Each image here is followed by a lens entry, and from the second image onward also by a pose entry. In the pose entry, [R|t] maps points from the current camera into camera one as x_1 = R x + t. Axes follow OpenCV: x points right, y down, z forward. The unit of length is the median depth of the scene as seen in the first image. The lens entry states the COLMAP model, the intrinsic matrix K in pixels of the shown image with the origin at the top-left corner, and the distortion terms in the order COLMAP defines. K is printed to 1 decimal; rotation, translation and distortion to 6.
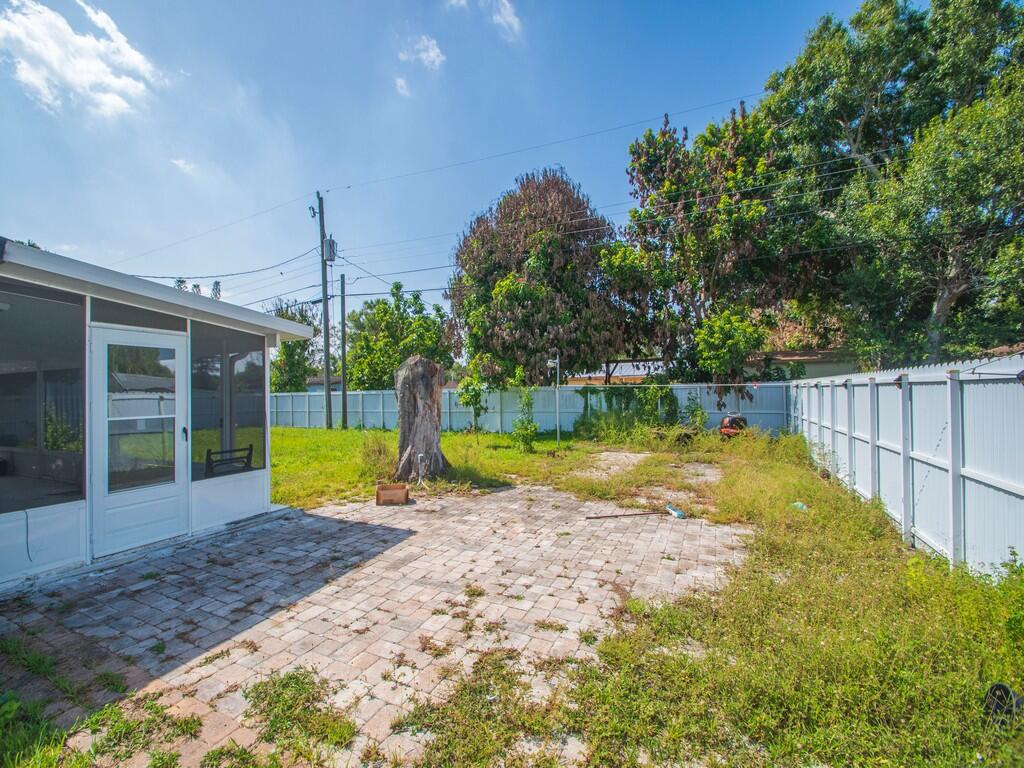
lens RADIAL K [[467.9, 0, 492.9], [0, 467.9, 387.4], [0, 0, 1]] dist [-0.010948, -0.002878]
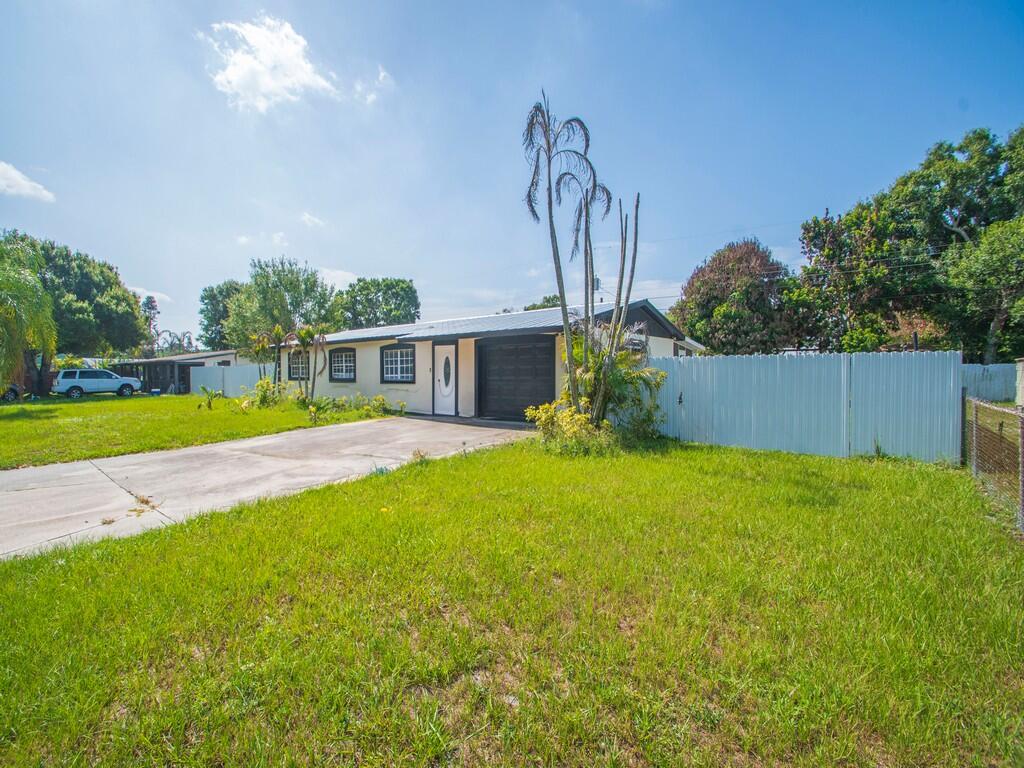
lens RADIAL K [[467.9, 0, 489.9], [0, 467.9, 379.8], [0, 0, 1]] dist [-0.010948, -0.002878]
pose [[0.969226, 0.014414, -0.245752, -0.402842], [-0.006581, 0.999445, 0.032666, -0.003131], [0.246087, -0.030043, 0.968782, -0.981253]]
